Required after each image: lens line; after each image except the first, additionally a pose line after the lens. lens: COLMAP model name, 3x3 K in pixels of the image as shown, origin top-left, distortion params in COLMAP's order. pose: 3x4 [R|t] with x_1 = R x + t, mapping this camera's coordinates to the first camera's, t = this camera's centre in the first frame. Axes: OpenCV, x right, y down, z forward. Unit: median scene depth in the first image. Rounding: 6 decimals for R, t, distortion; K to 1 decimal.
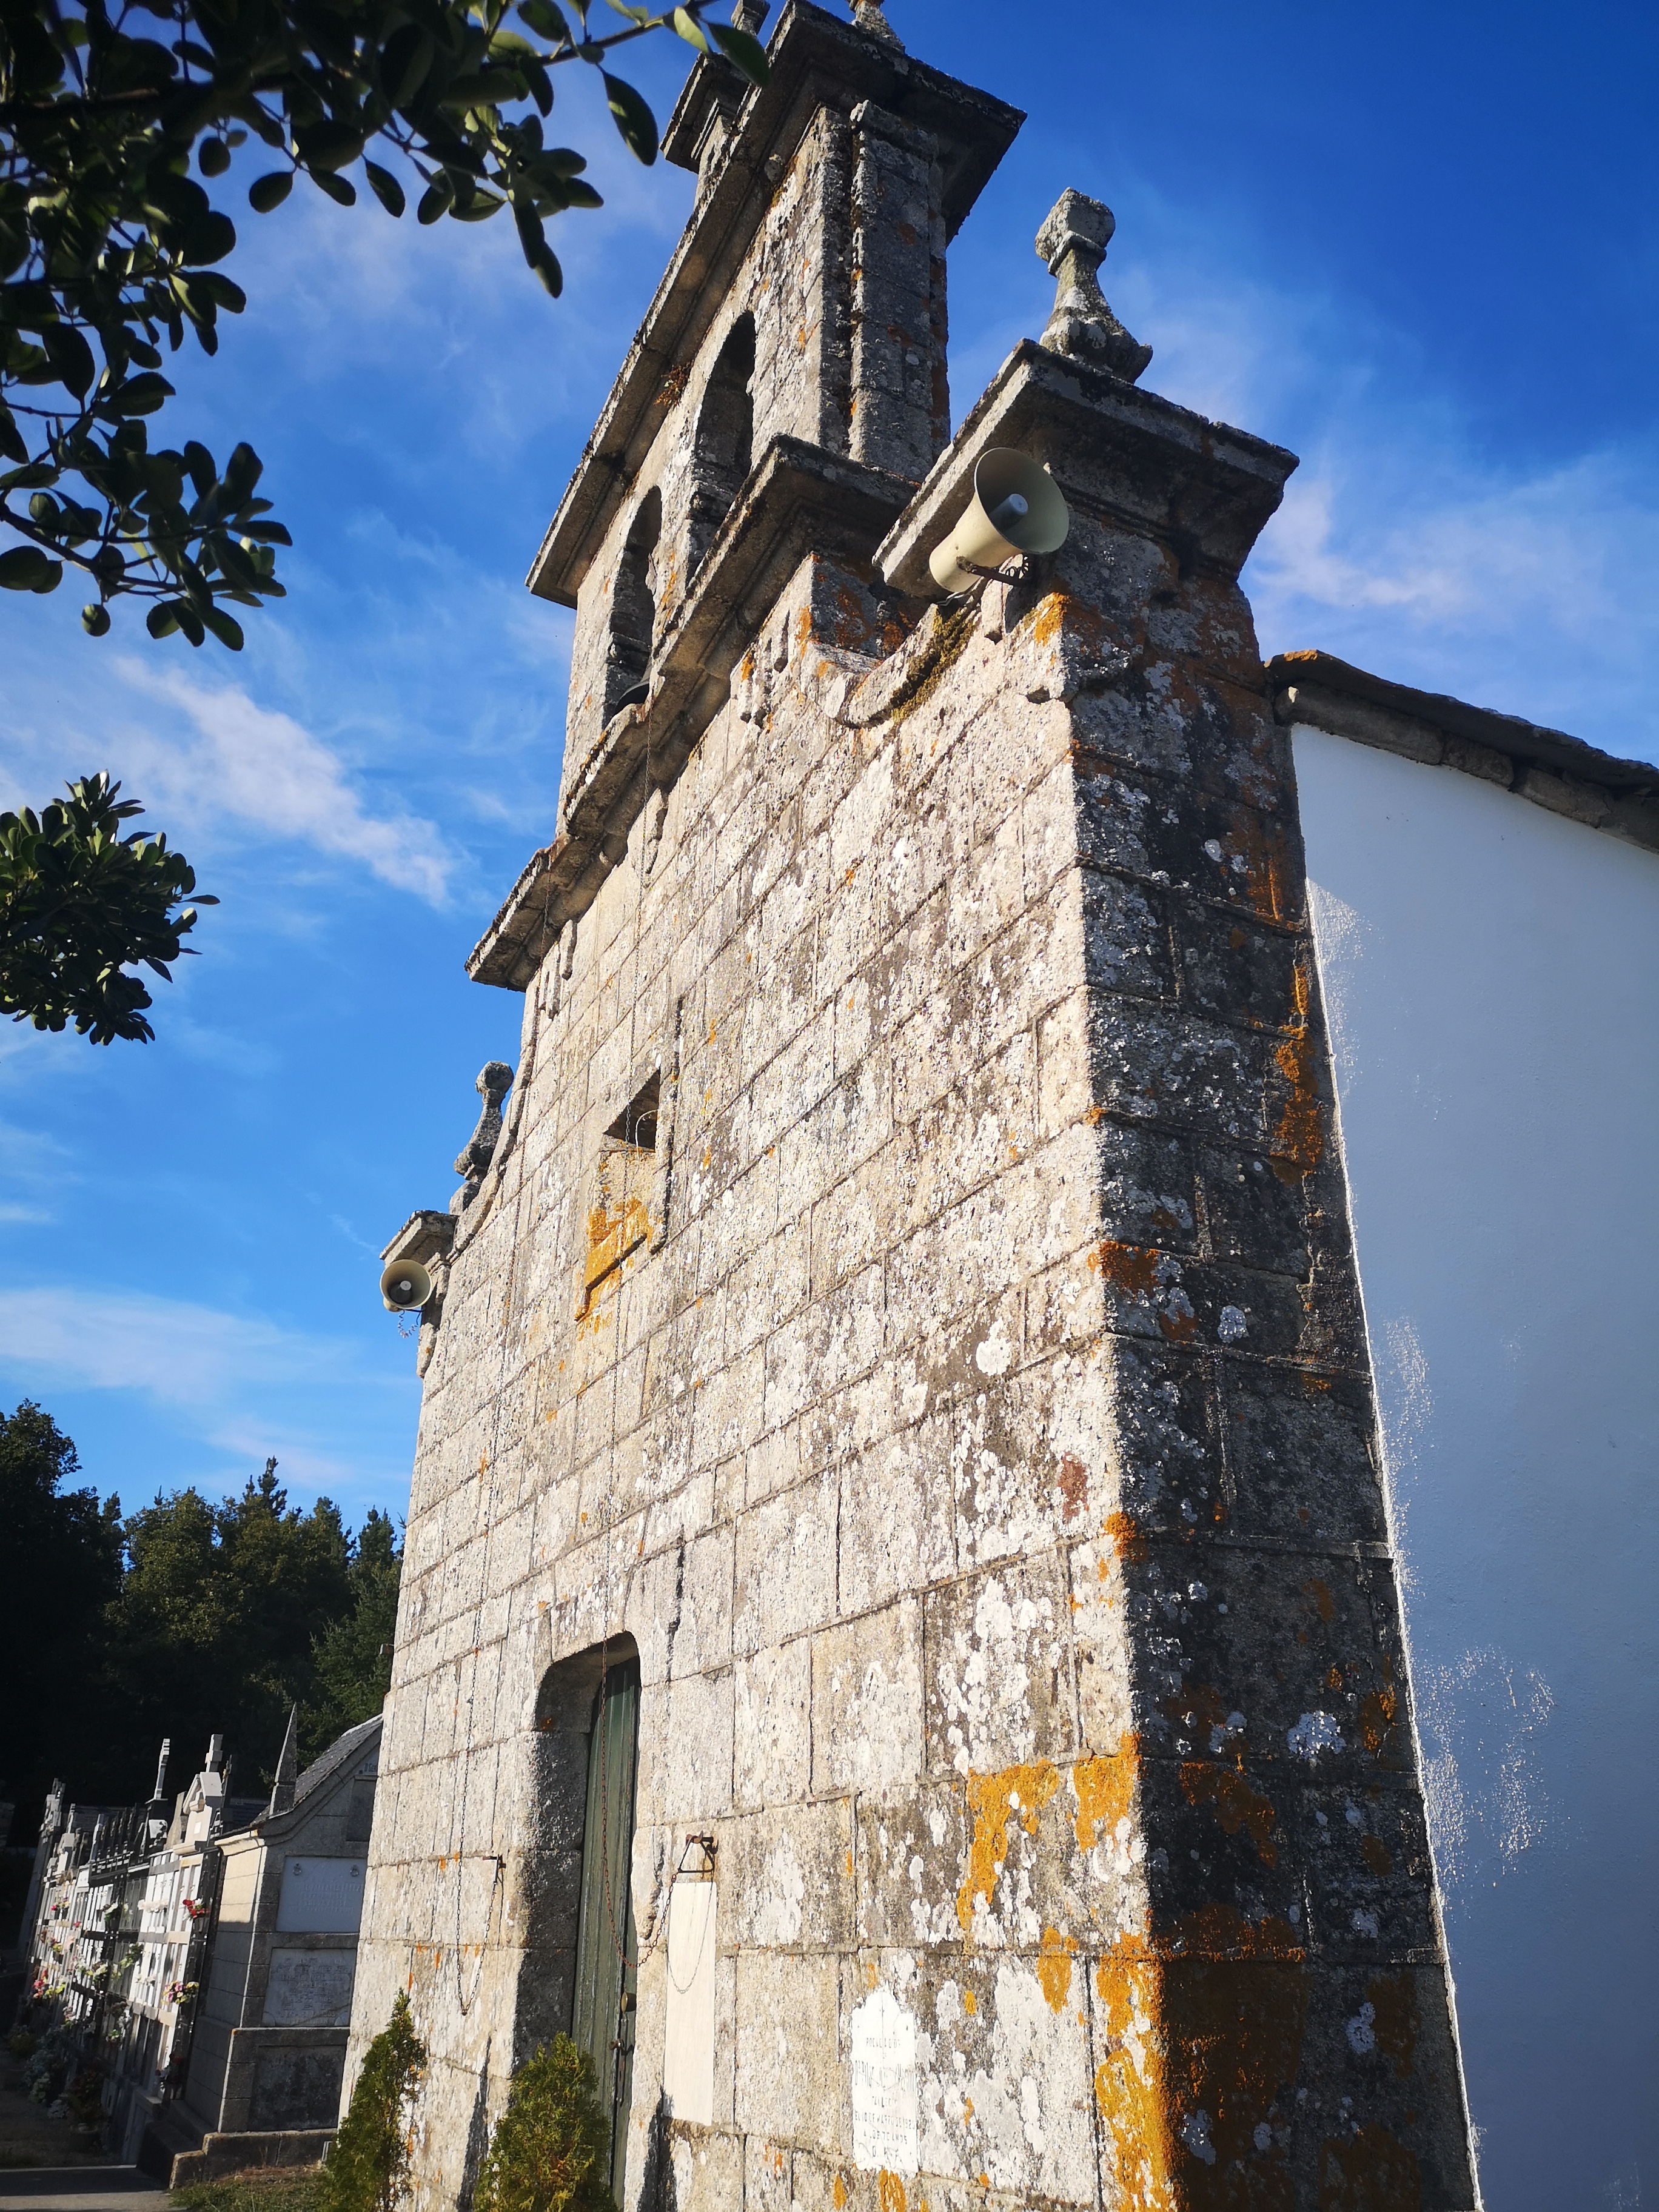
lens RADIAL K [[1719.1, 0, 829.8], [0, 1719.1, 1106.7], [0, 0, 1]] dist [0.047660, -0.034257]
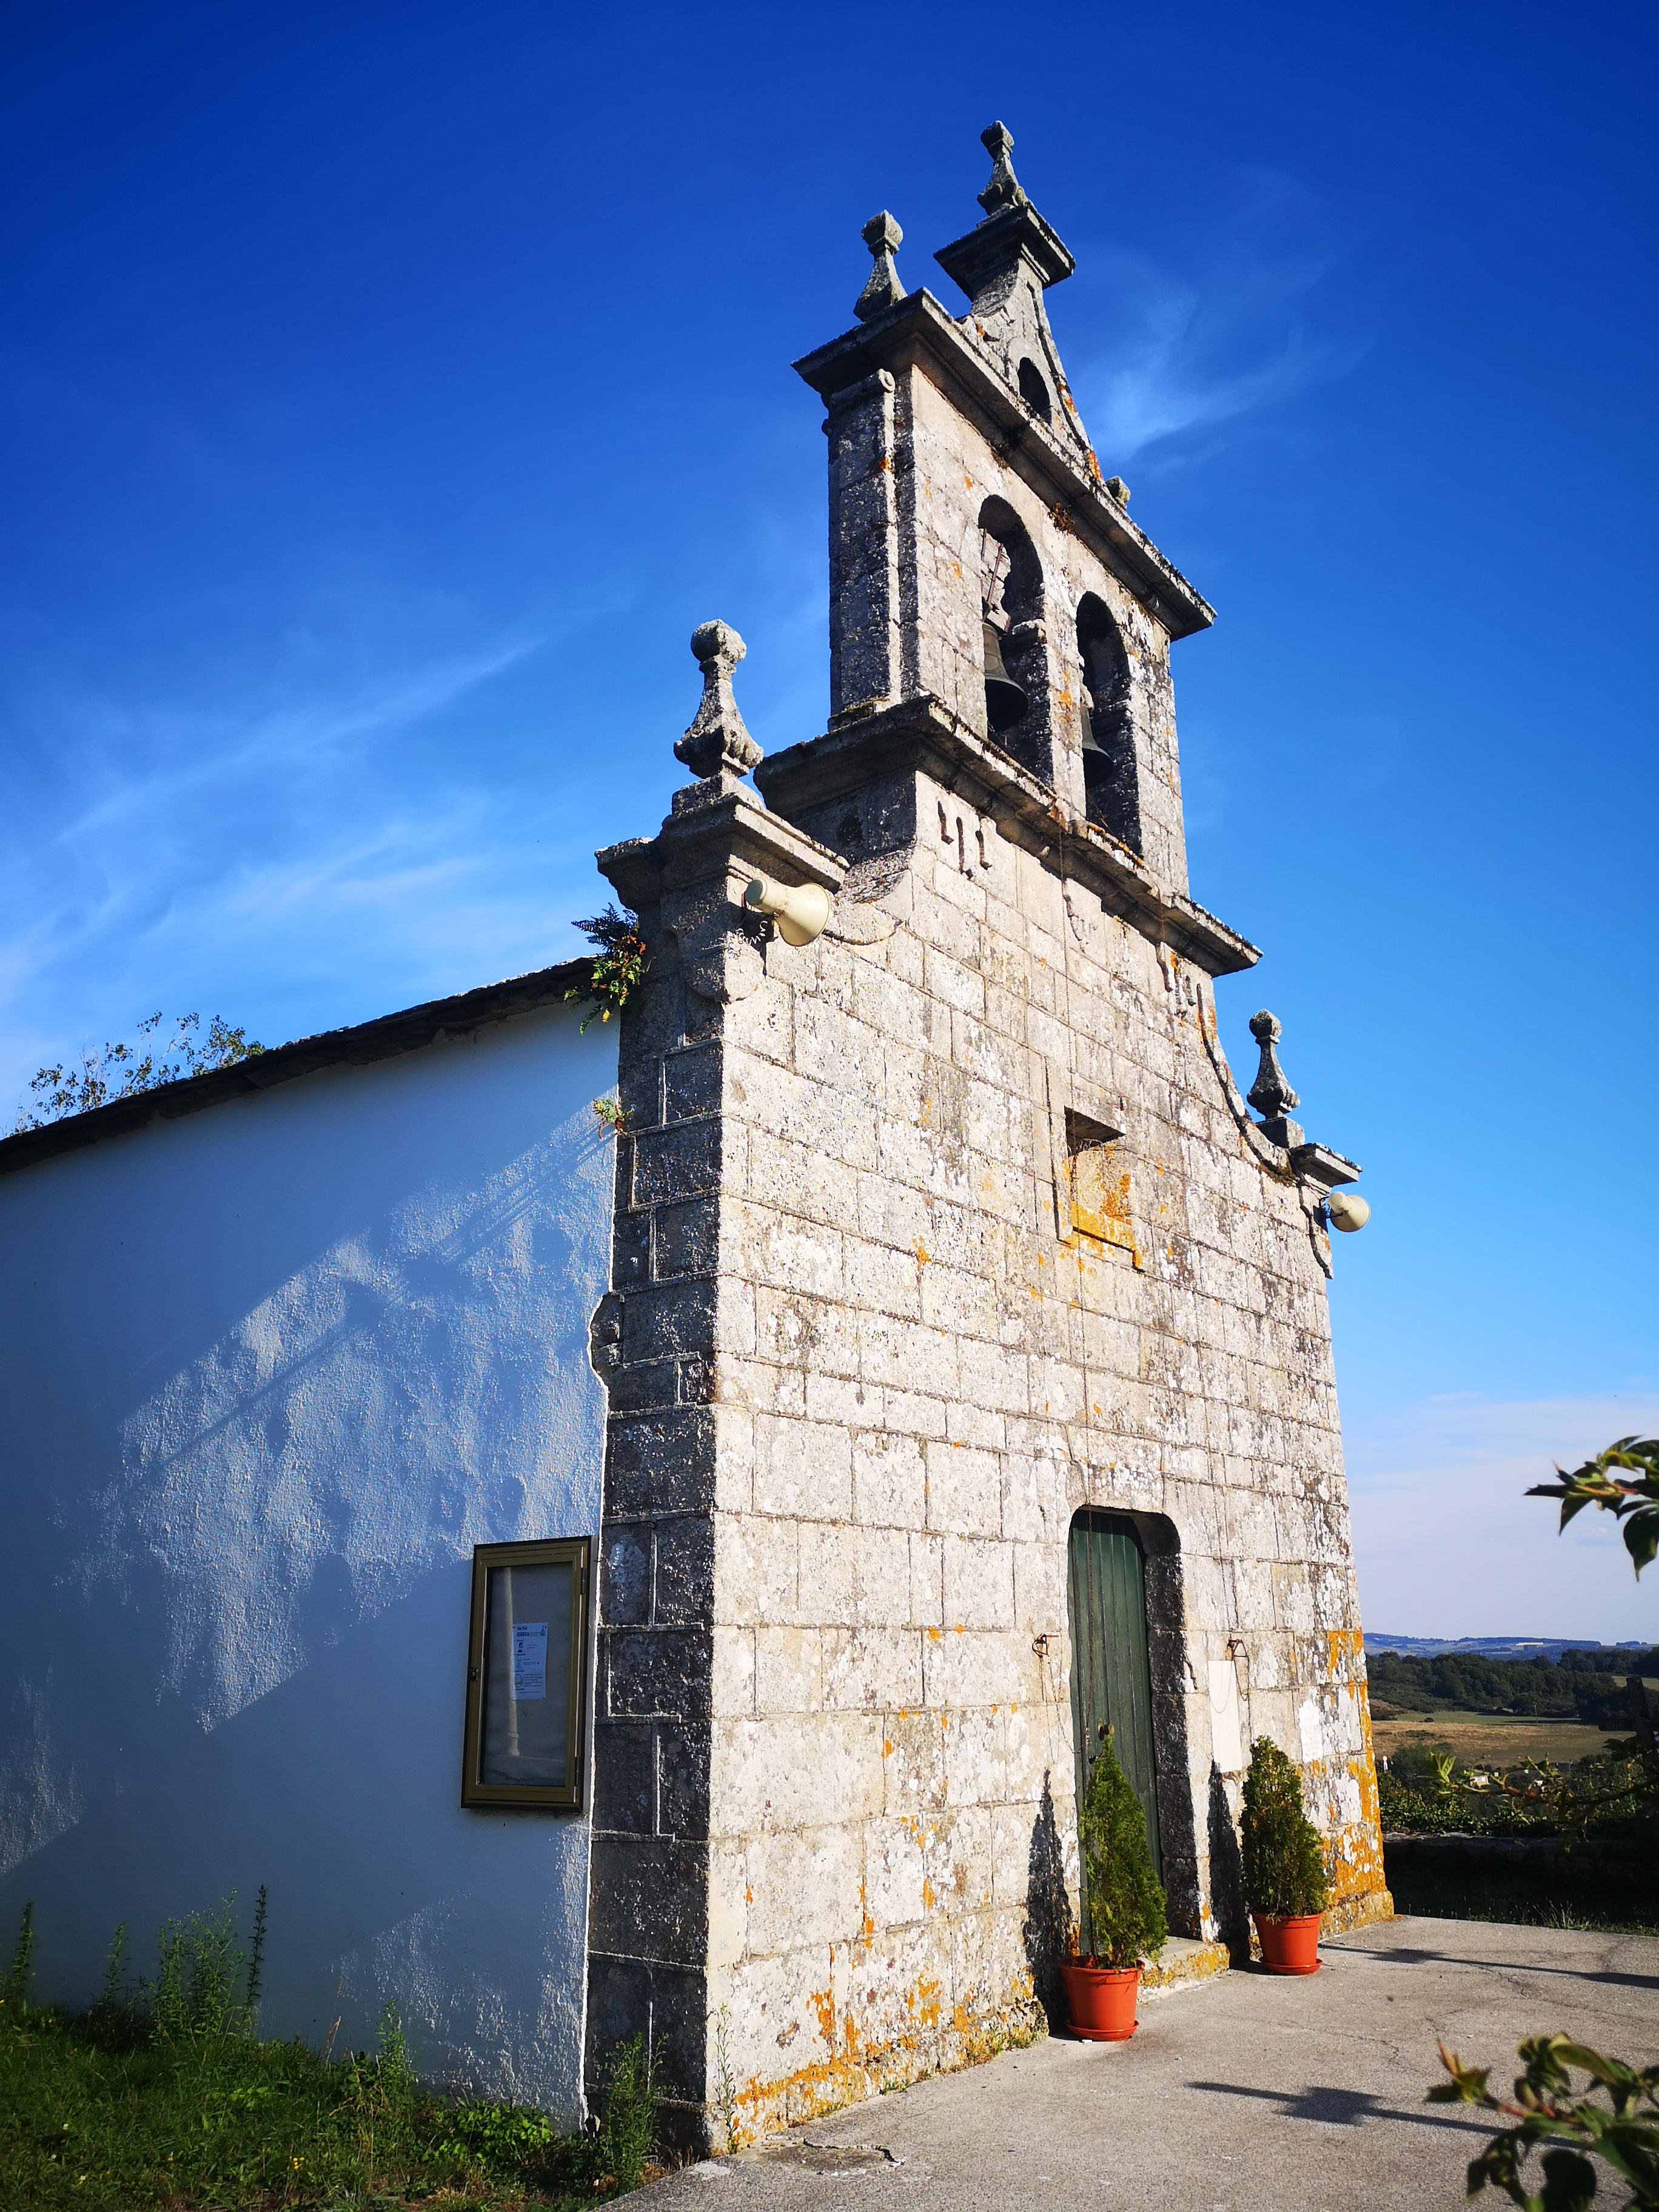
lens RADIAL K [[1719.1, 0, 828.5], [0, 1719.1, 1109.3], [0, 0, 1]] dist [0.047660, -0.034257]
pose [[-0.480163, 0.259669, 0.837864, -2.054635], [-0.373421, 0.803795, -0.463110, 1.249382], [-0.793726, -0.535244, -0.288986, 2.762752]]
